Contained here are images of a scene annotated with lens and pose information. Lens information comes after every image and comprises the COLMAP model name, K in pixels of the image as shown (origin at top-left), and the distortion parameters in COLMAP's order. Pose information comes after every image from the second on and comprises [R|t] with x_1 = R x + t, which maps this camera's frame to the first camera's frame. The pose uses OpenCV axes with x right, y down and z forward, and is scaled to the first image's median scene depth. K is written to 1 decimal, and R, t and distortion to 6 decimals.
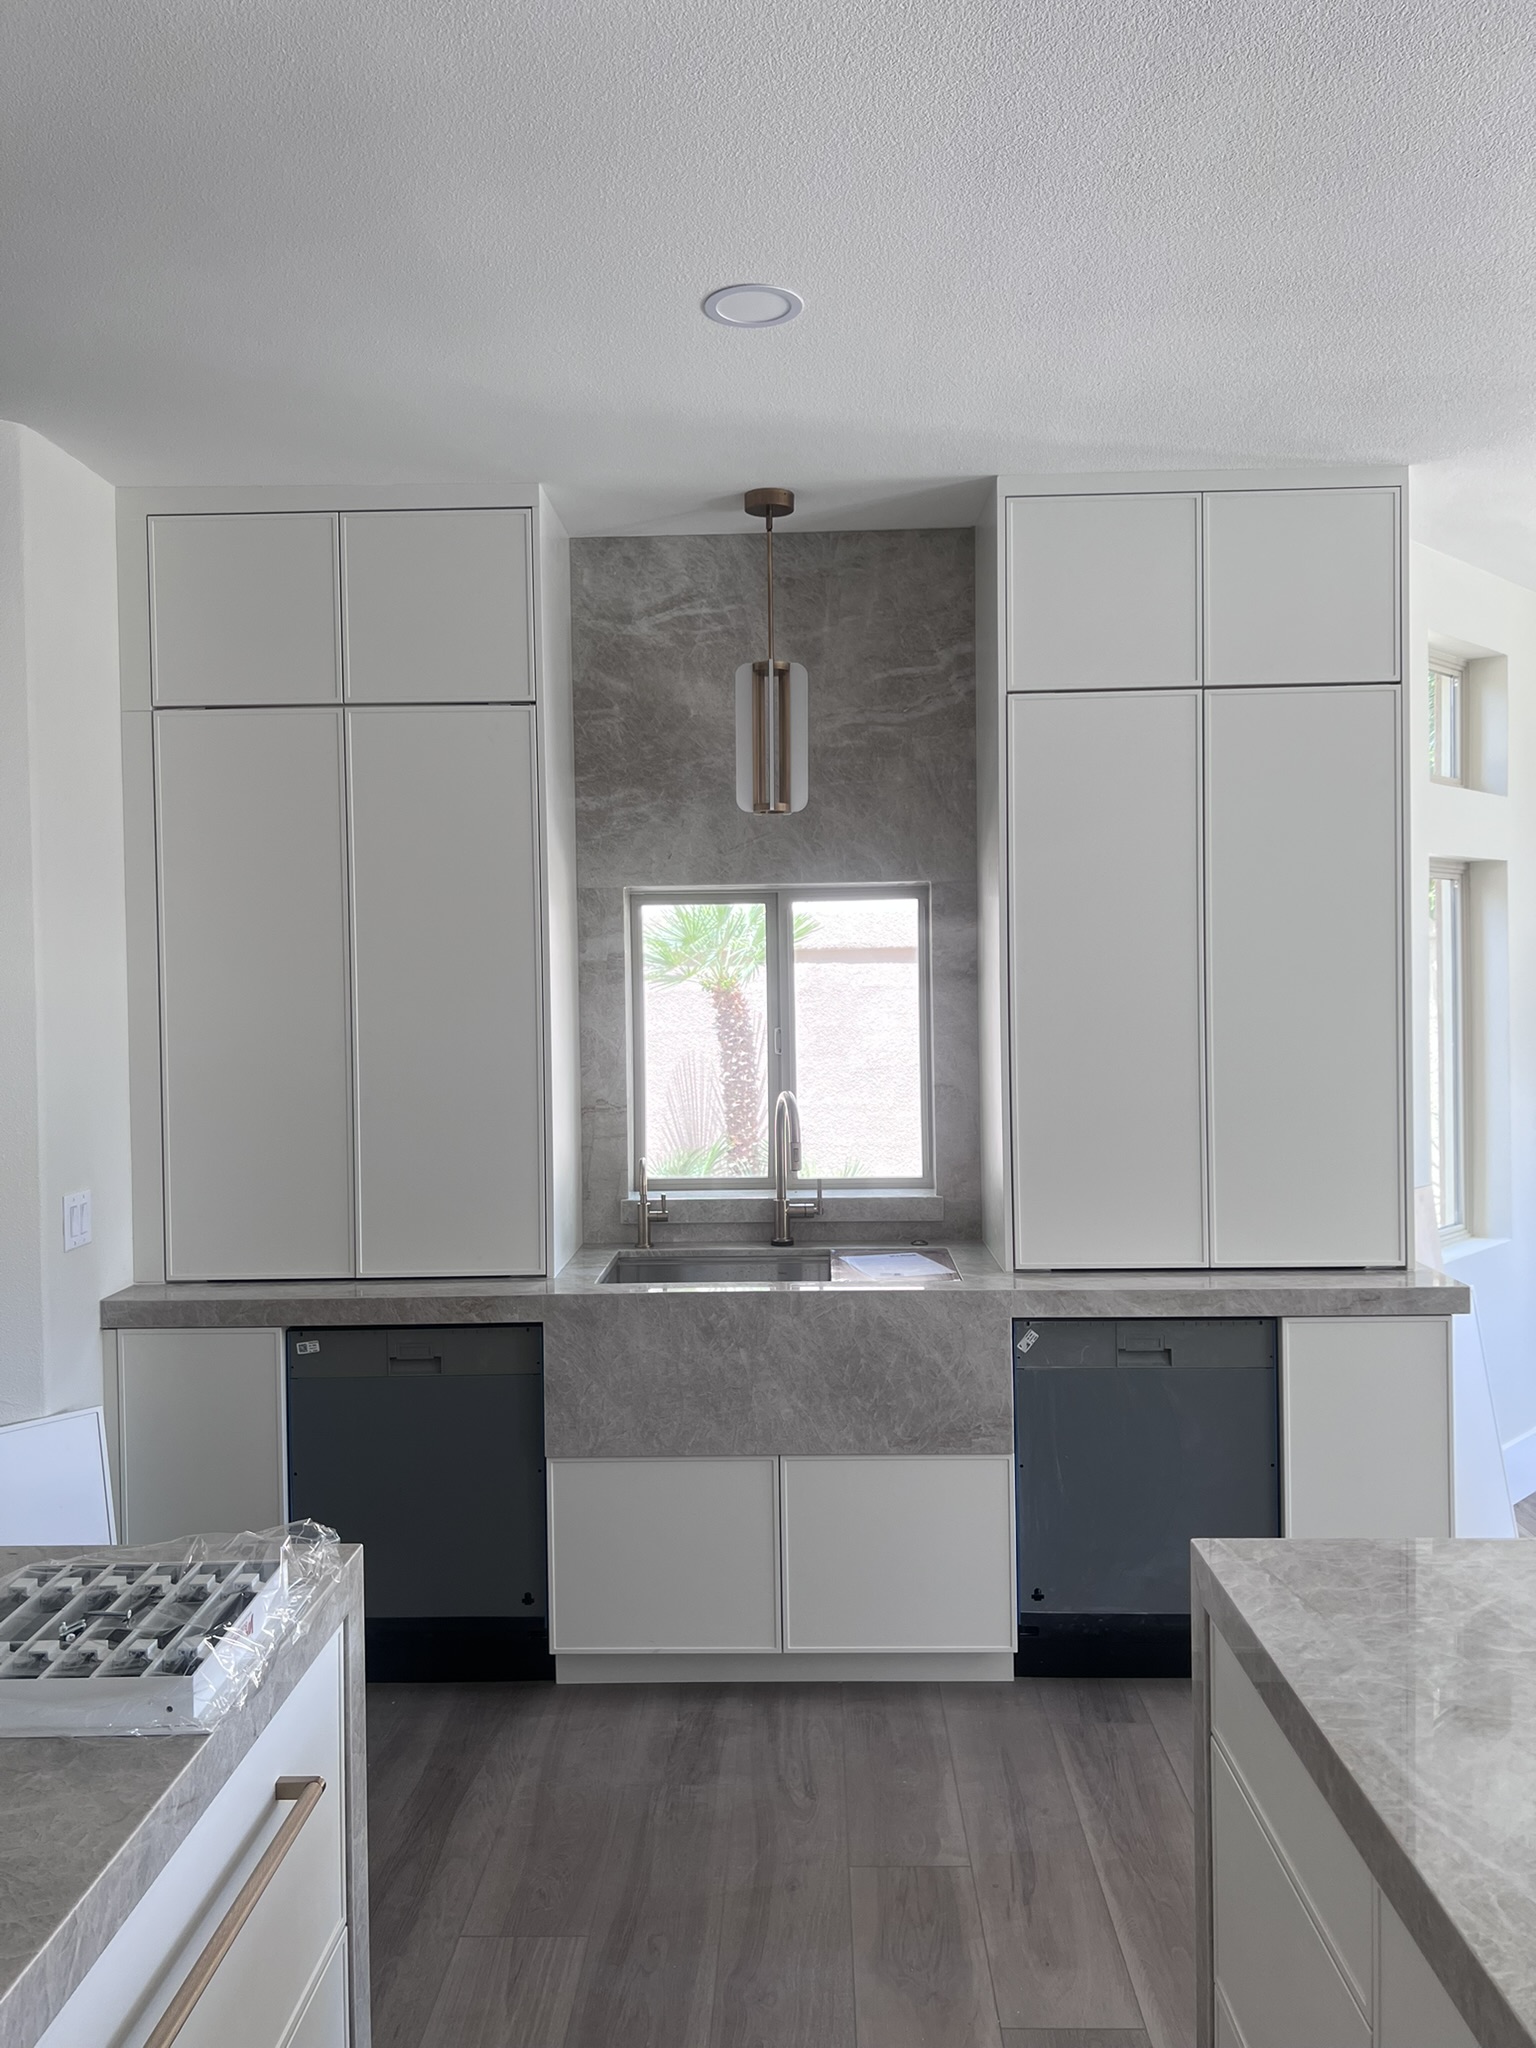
lens RADIAL K [[1535.1, 0, 766.5], [0, 1535.1, 1022.4], [0, 0, 1]] dist [0.032499, -0.031393]
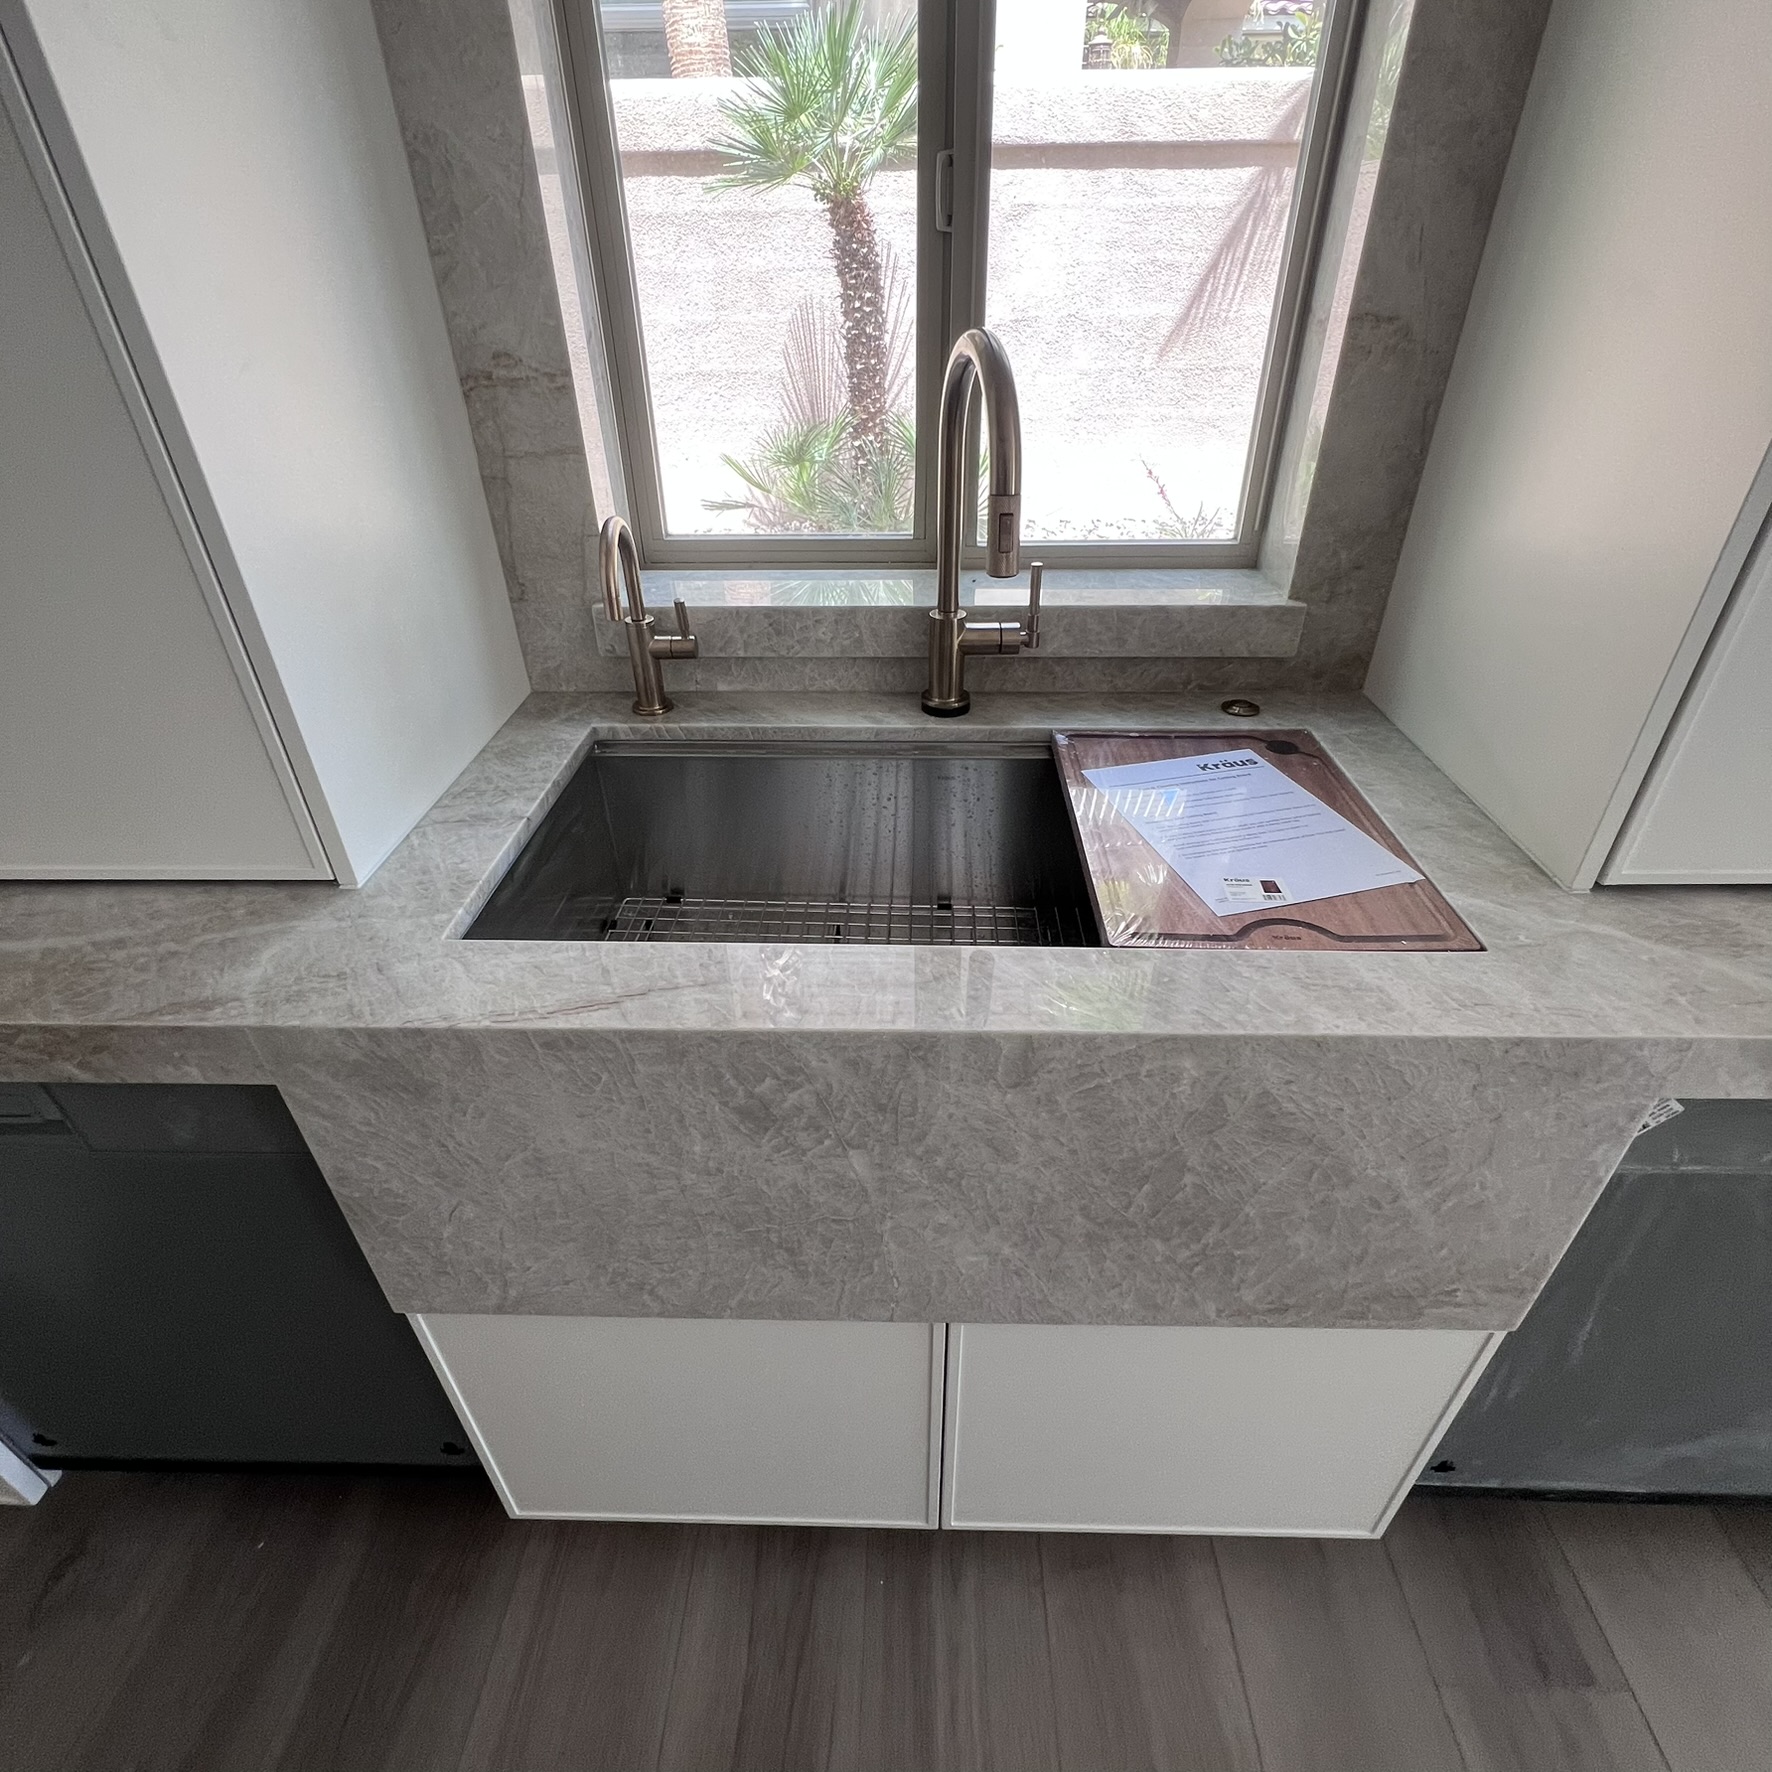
lens RADIAL K [[951.8, 0, 893.4], [0, 951.8, 881.3], [0, 0, 1]] dist [-0.002128, -0.002000]
pose [[0.999979, 0.002364, 0.005954, -0.007378], [-0.005131, 0.852133, 0.523300, 0.037999], [-0.003836, -0.523320, 0.852128, 0.729458]]
